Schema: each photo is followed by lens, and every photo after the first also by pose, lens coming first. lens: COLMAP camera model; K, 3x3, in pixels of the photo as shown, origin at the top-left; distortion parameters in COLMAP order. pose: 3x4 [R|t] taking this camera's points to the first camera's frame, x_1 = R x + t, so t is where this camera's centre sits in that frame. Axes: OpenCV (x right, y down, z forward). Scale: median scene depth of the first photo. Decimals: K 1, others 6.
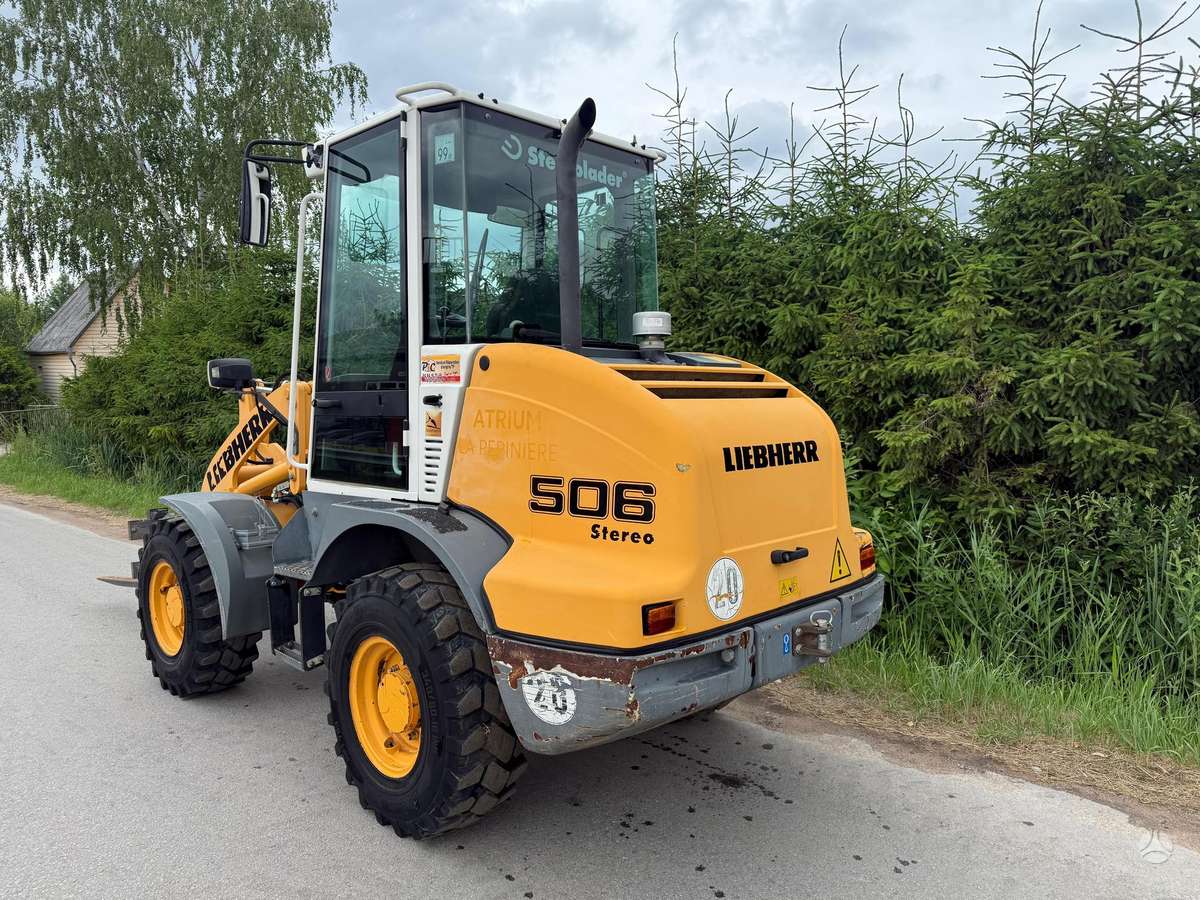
lens RADIAL K [[836.3, 0, 600.6], [0, 836.3, 444.7], [0, 0, 1]] dist [0.102873, -0.156133]
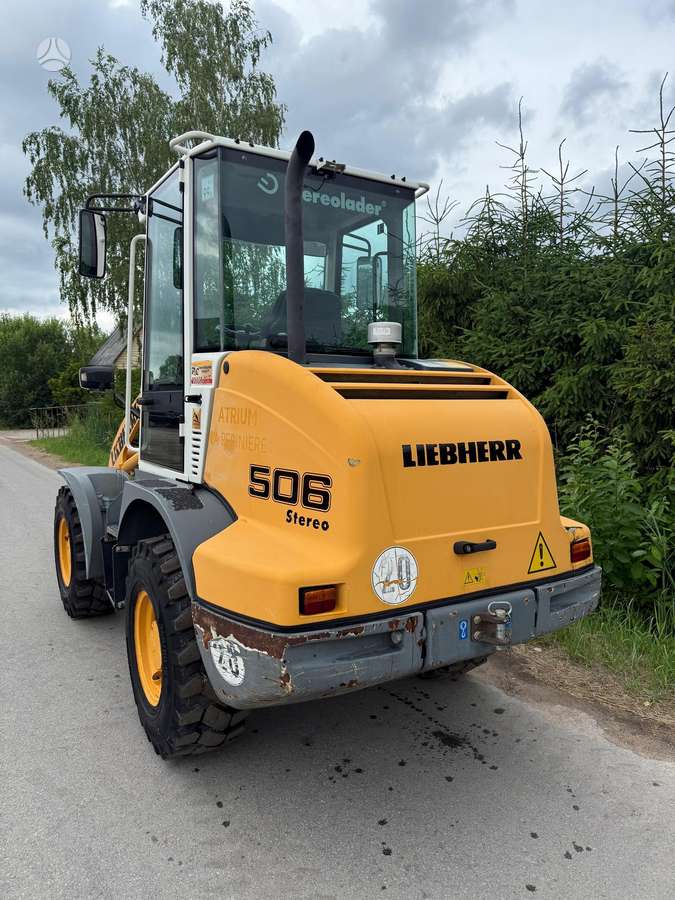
lens RADIAL K [[627.2, 0, 342.8], [0, 627.2, 448.7], [0, 0, 1]] dist [0.102873, -0.156133]
pose [[0.971570, 0.026734, -0.235239, 0.230720], [-0.021647, 0.999473, 0.024184, -0.008325], [0.235761, -0.018404, 0.971637, 0.172344]]
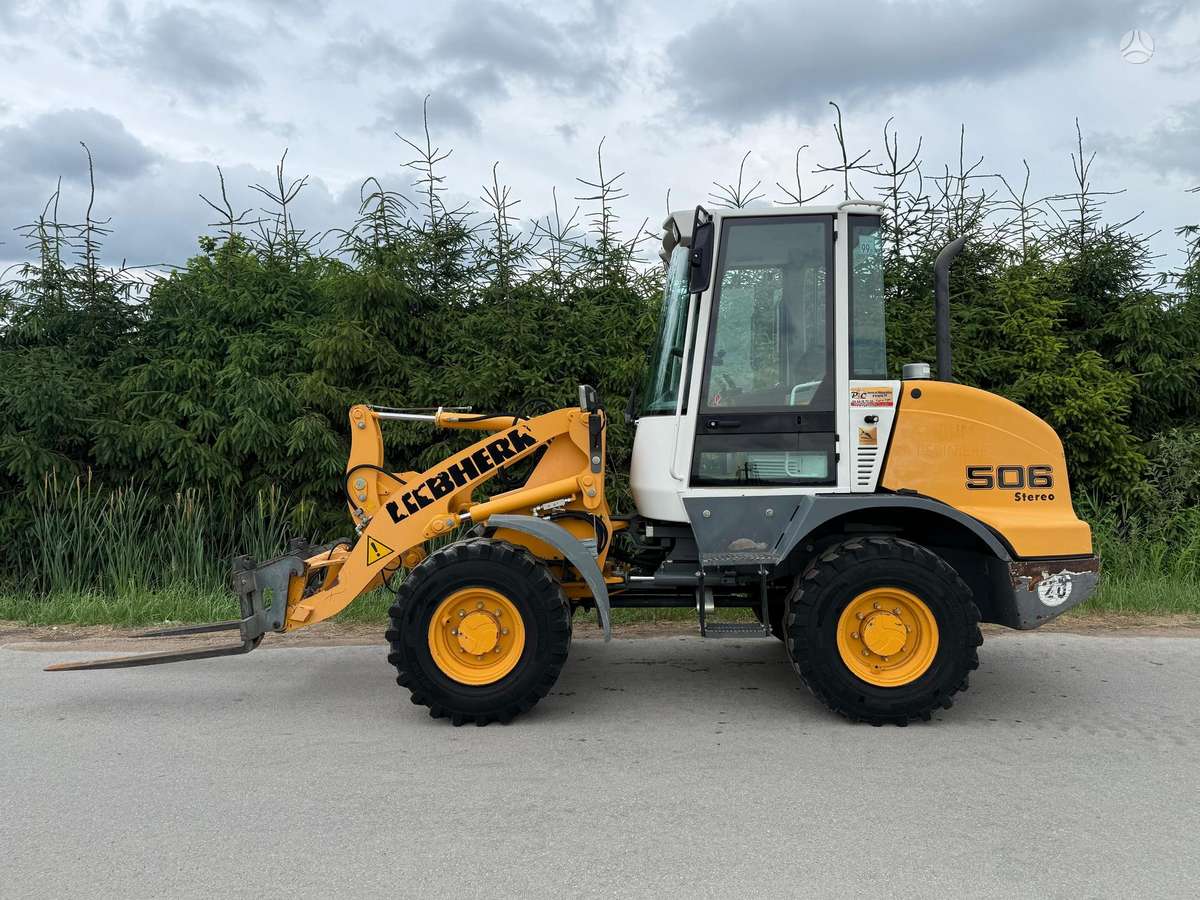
lens RADIAL K [[839.1, 0, 610.3], [0, 839.1, 444.4], [0, 0, 1]] dist [0.064862, -0.091979]
pose [[0.747469, -0.014132, 0.664146, -1.524808], [0.045357, 0.998526, -0.029800, 0.011970], [-0.662747, 0.052398, 0.747008, 0.242440]]
